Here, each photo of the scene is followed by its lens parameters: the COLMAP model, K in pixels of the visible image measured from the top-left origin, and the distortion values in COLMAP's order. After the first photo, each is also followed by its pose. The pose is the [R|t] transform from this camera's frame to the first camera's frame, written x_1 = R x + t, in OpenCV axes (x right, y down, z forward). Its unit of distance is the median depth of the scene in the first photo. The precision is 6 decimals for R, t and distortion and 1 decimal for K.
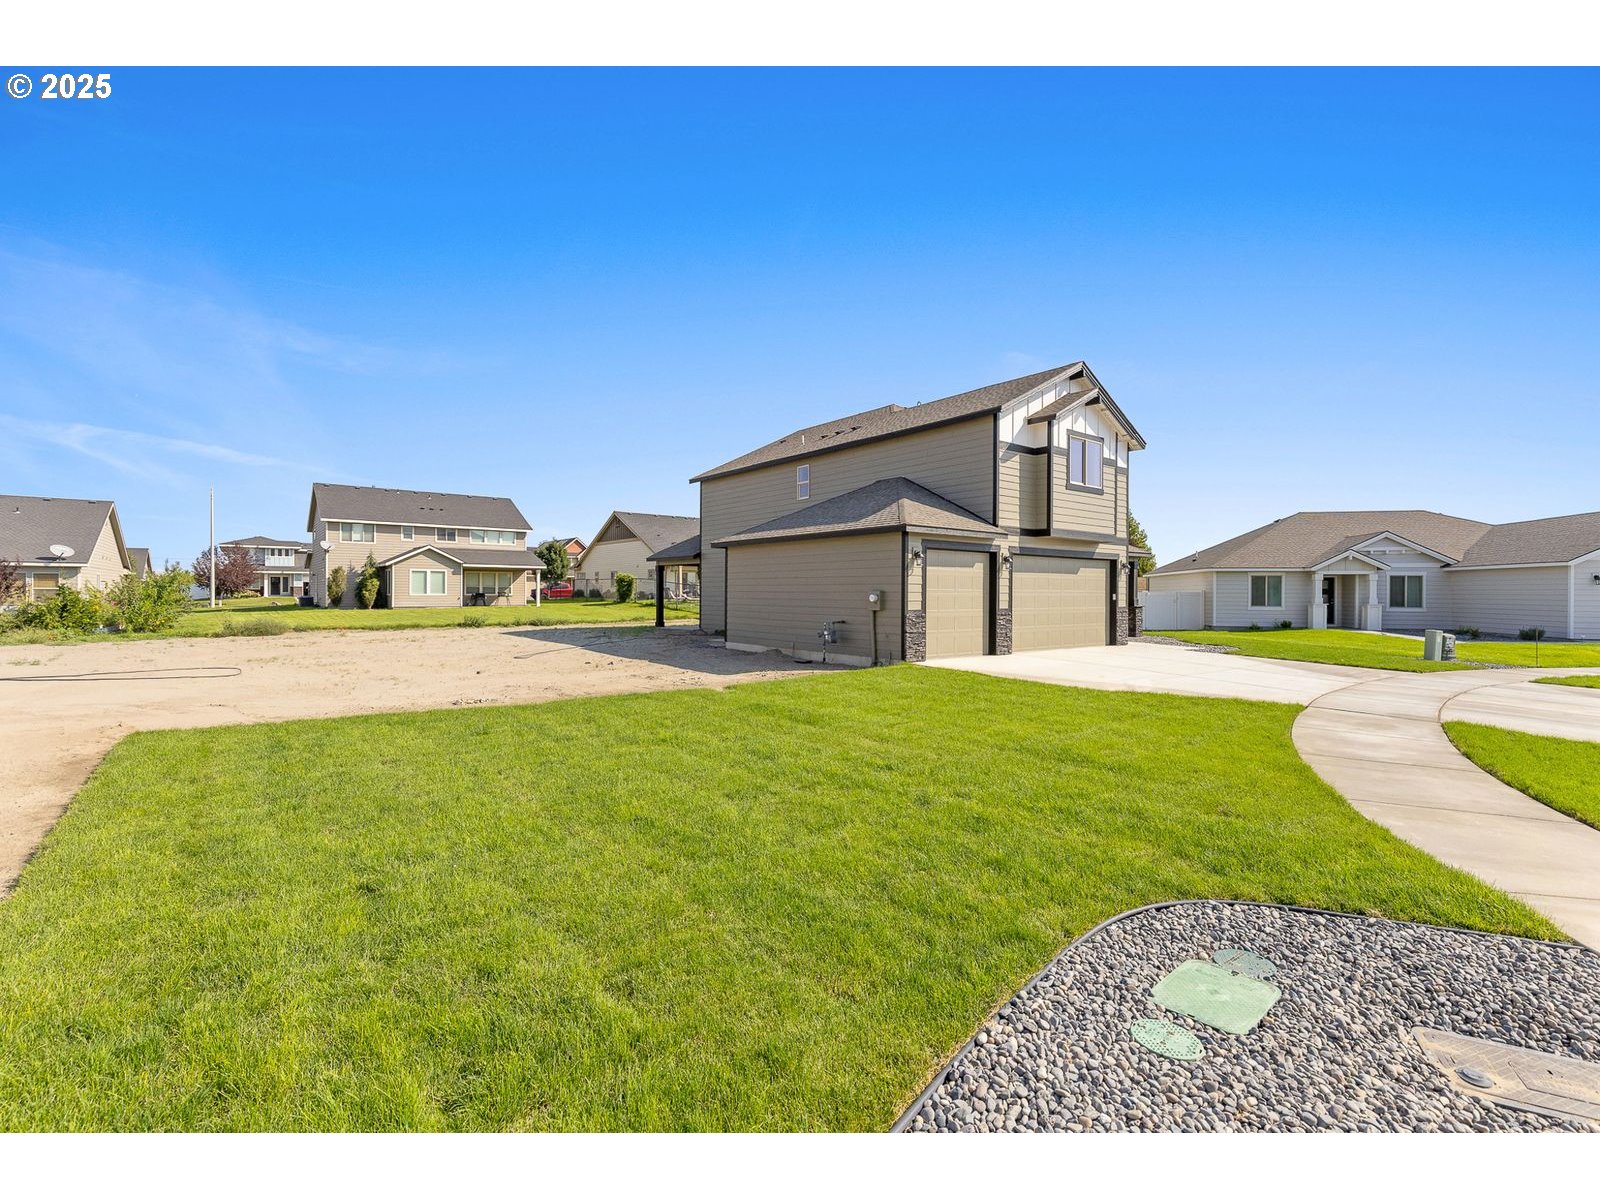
lens RADIAL K [[720.4, 0, 808.9], [0, 720.4, 592.7], [0, 0, 1]] dist [0.021801, -0.000077]
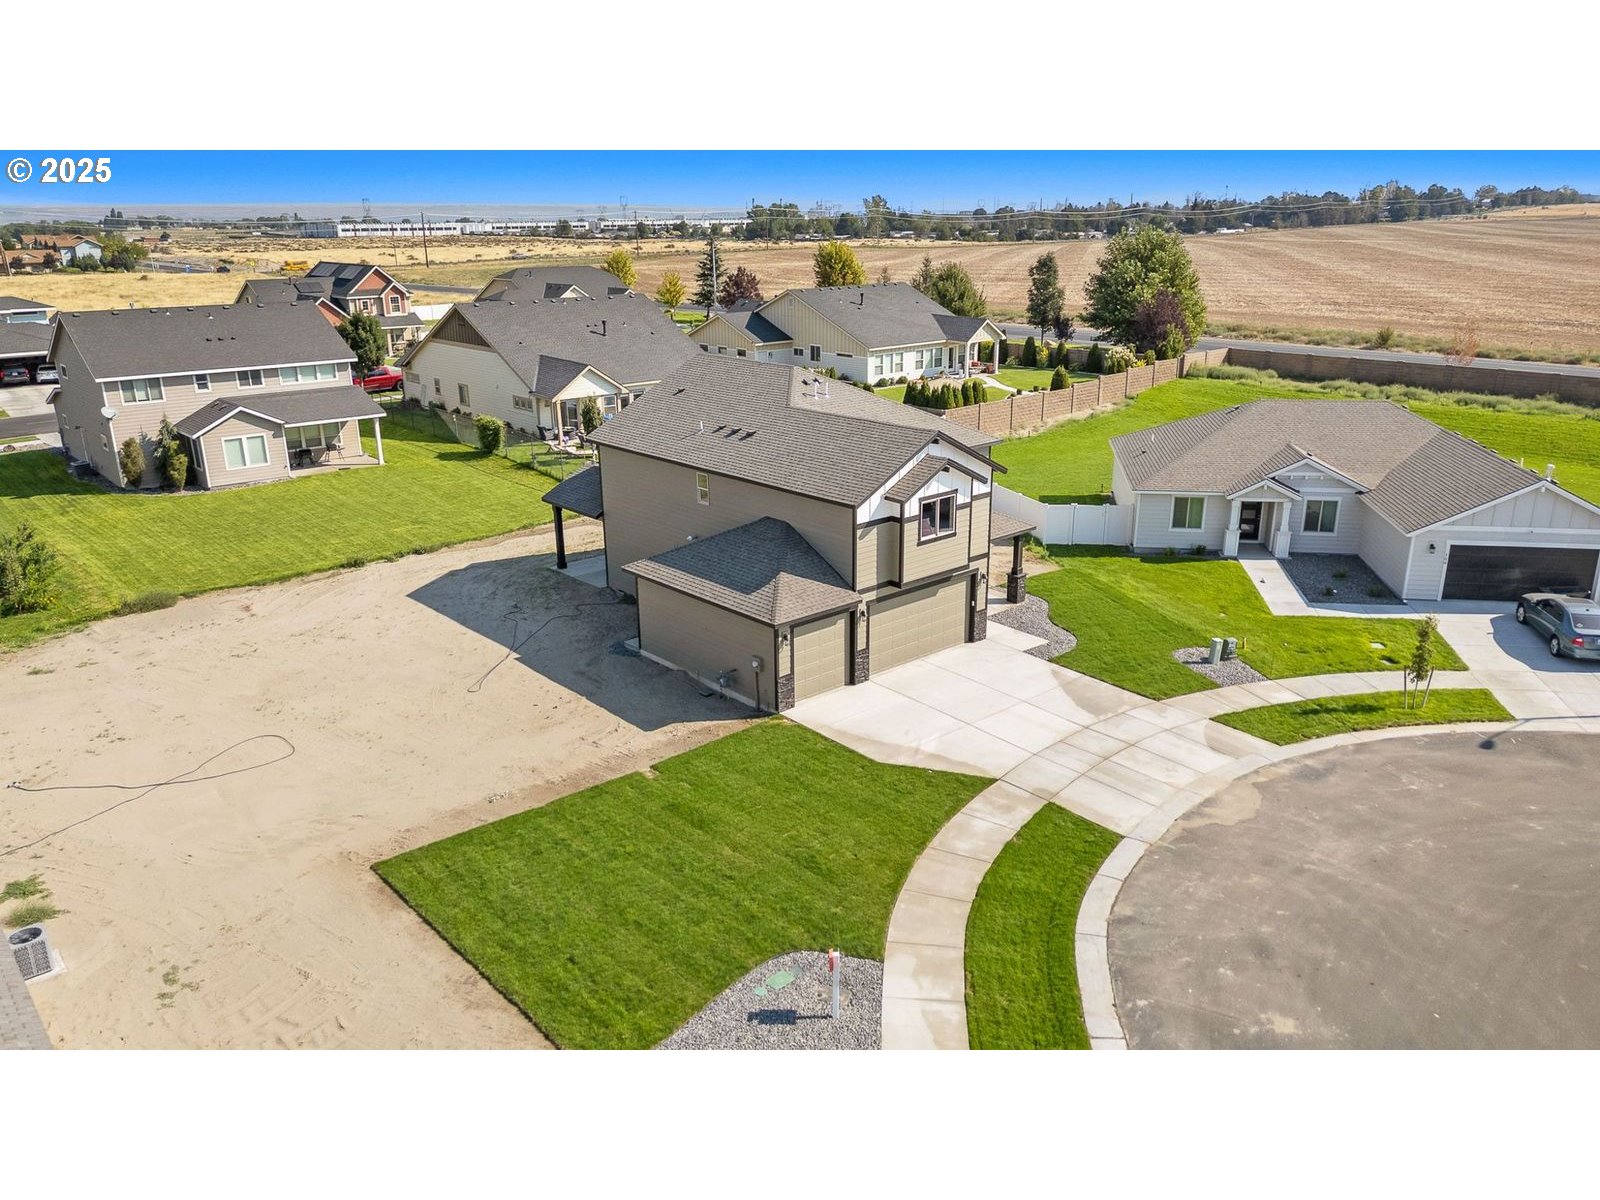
lens RADIAL K [[1173.8, 0, 800.0], [0, 1173.8, 600.0], [0, 0, 1]] dist [0.127215, -0.096820]
pose [[0.998729, -0.028402, 0.041626, 0.074997], [0.014169, 0.950987, 0.308905, -0.676825], [-0.048359, -0.307923, 0.950182, -0.901063]]
